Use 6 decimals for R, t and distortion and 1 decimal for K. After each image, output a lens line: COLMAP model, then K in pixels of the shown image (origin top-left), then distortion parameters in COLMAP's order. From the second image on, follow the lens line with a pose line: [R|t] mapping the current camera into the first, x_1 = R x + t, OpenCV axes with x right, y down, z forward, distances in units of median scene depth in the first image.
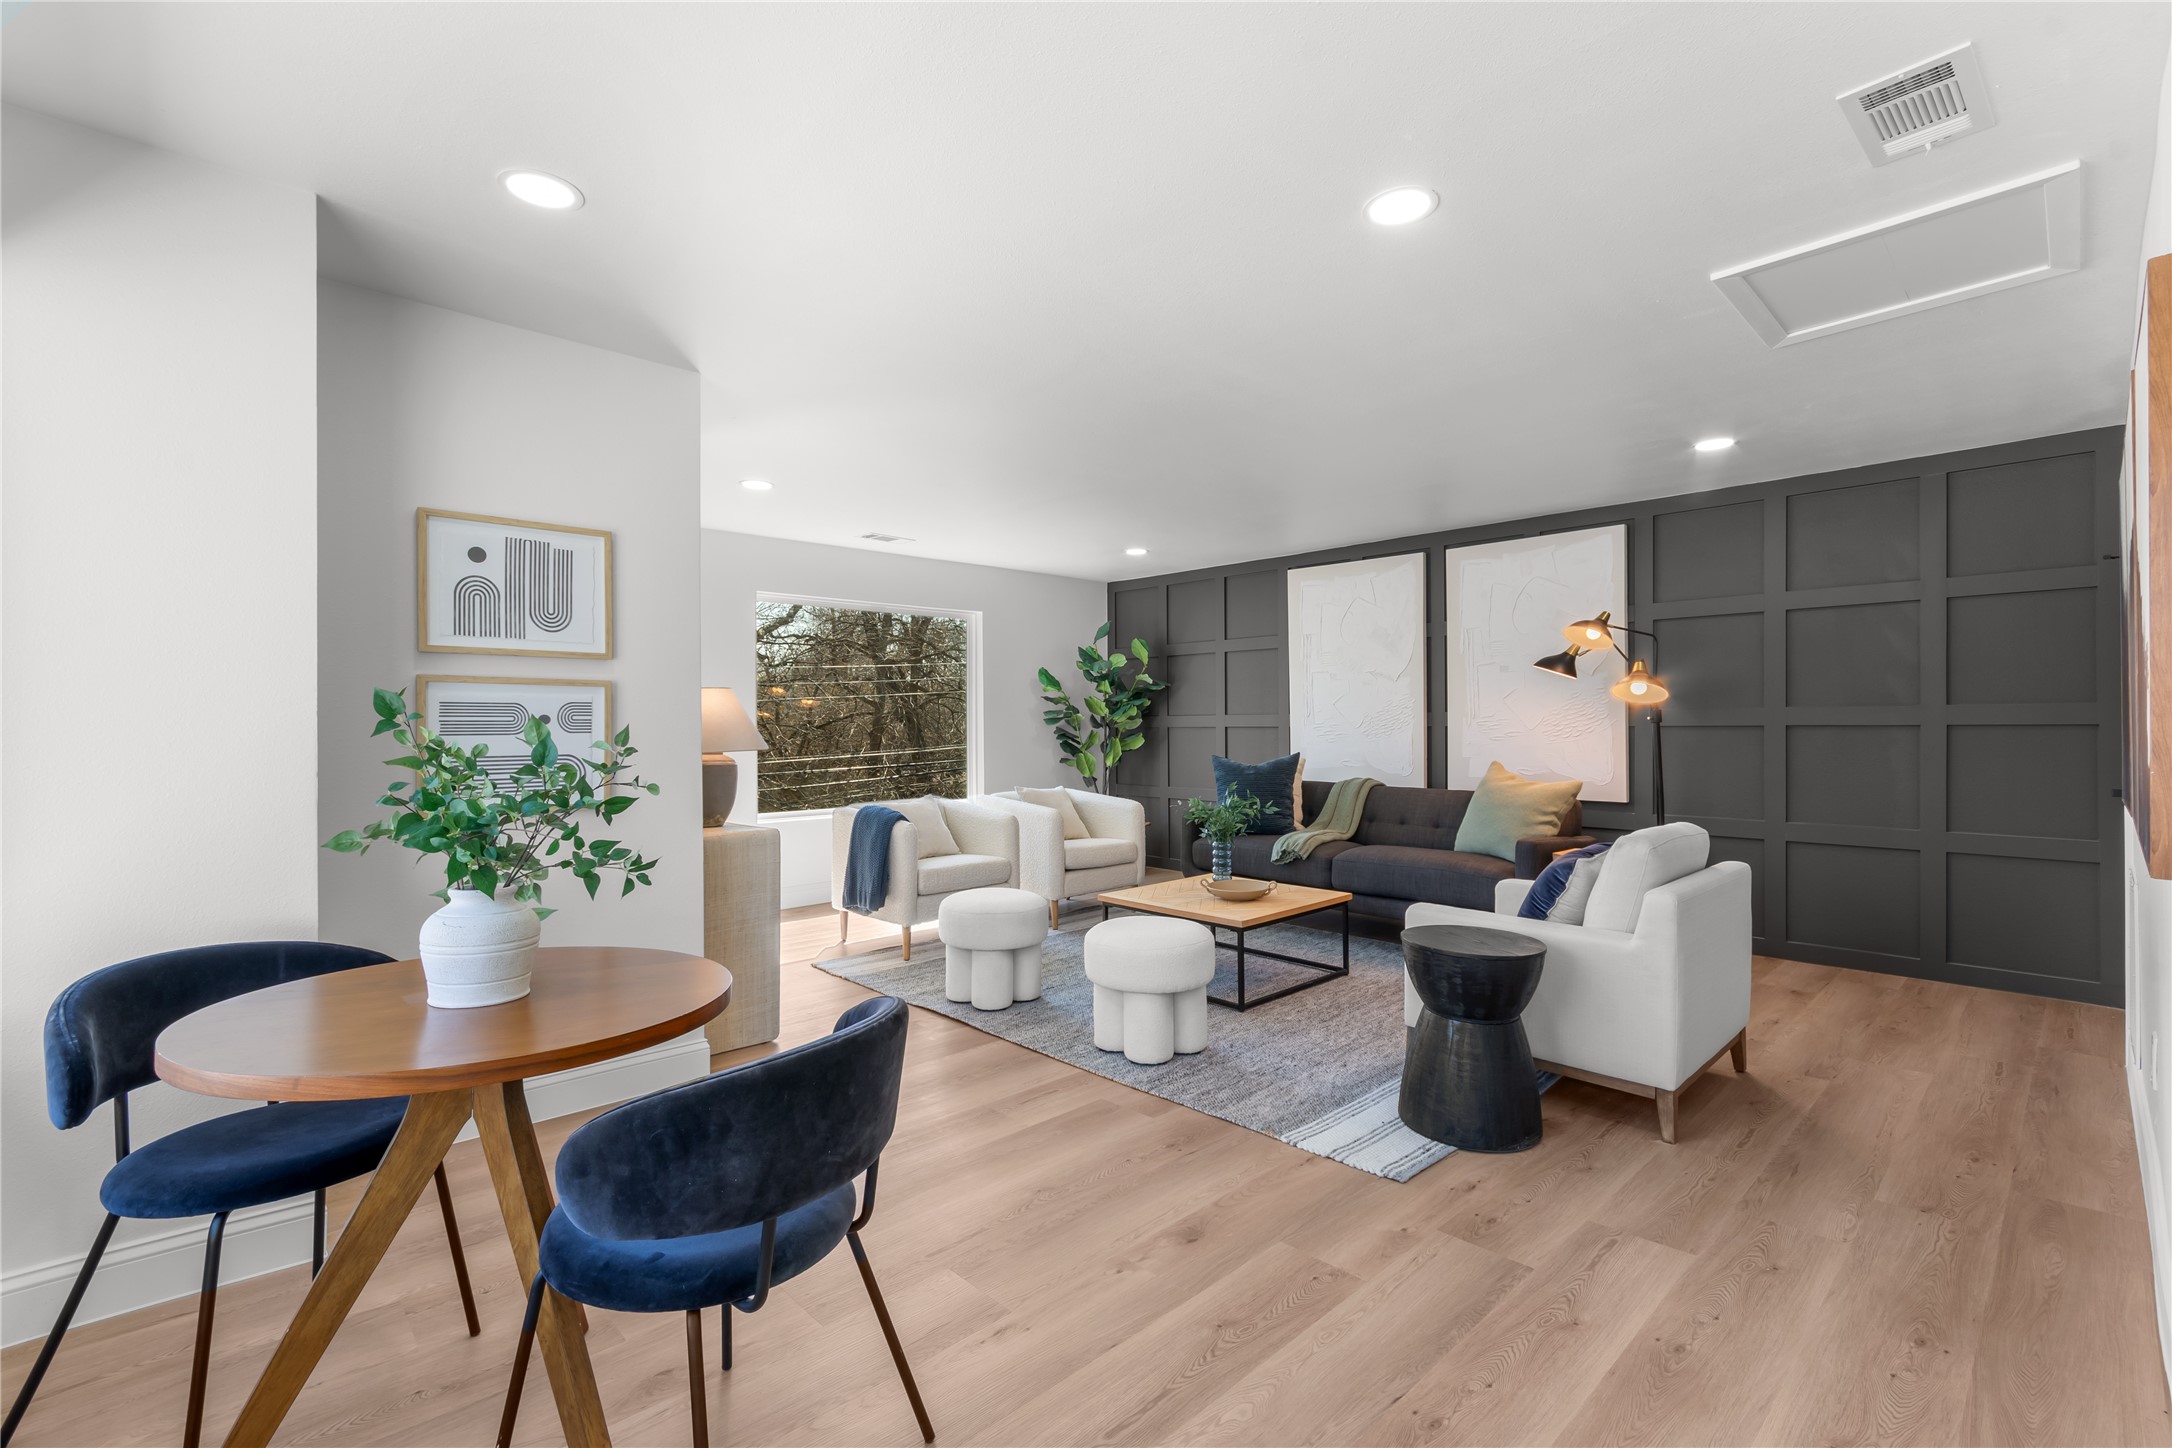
lens RADIAL K [[954.1, 0, 1086.0], [0, 954.1, 724.0], [0, 0, 1]] dist [0.002838, 0.000209]
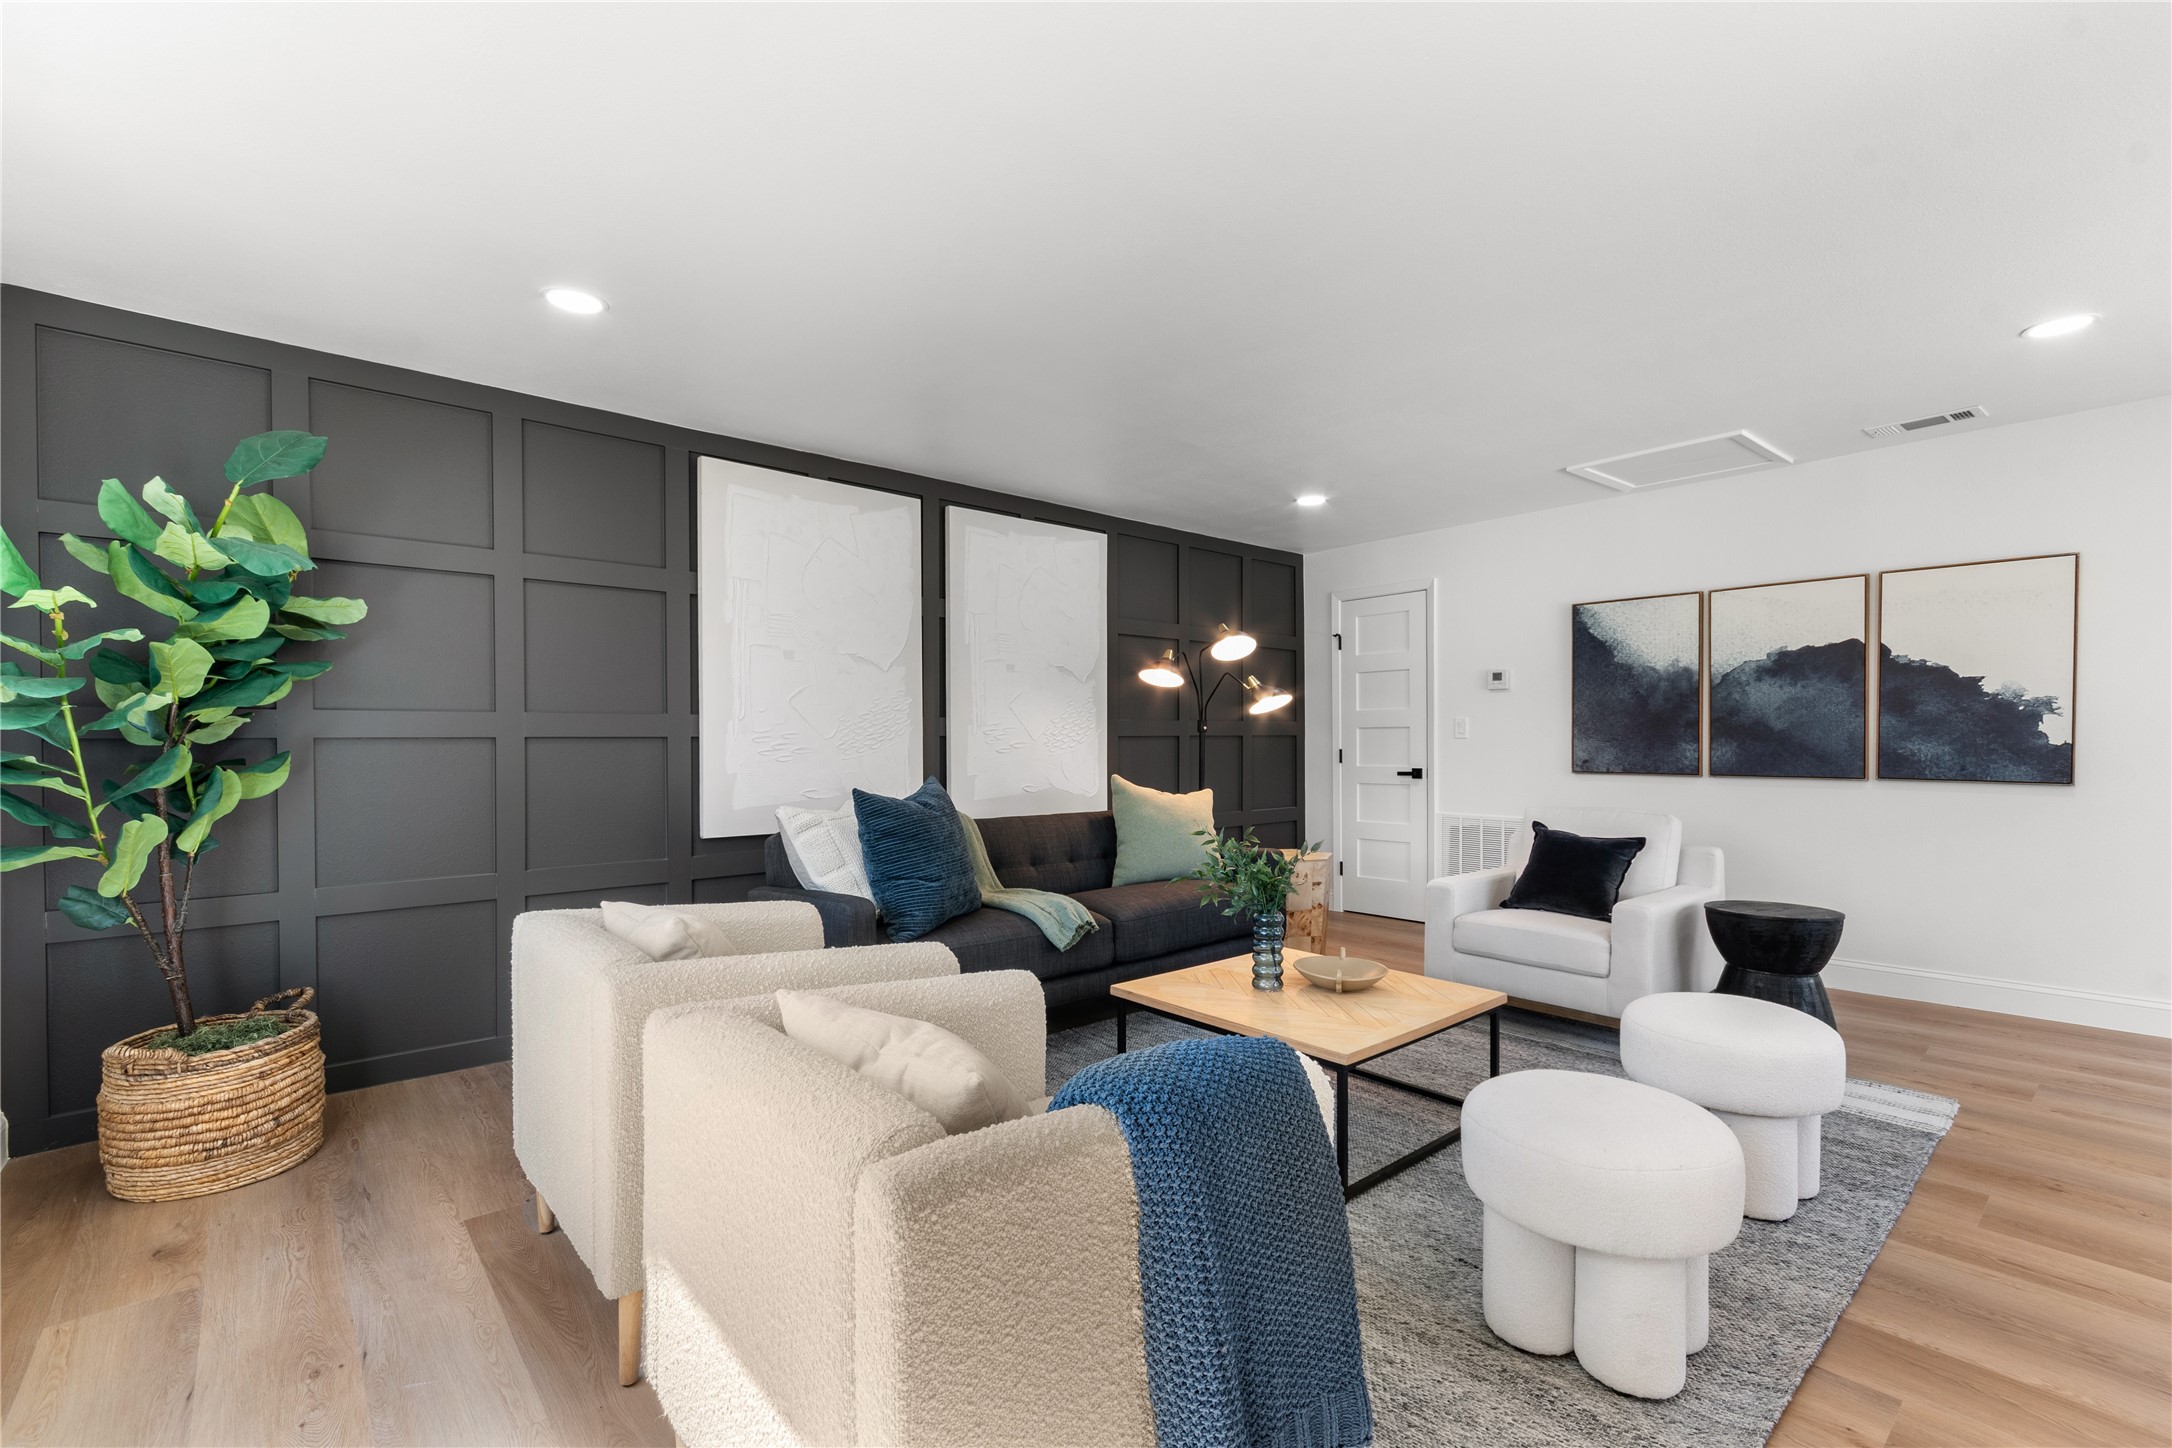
lens RADIAL K [[955.4, 0, 1087.9], [0, 955.4, 735.4], [0, 0, 1]] dist [-0.000129, -0.000193]
pose [[0.024449, 0.003837, 0.999694, -0.628585], [0.001909, 0.999991, -0.003885, 0.008691], [-0.999699, 0.002003, 0.024441, 1.414323]]
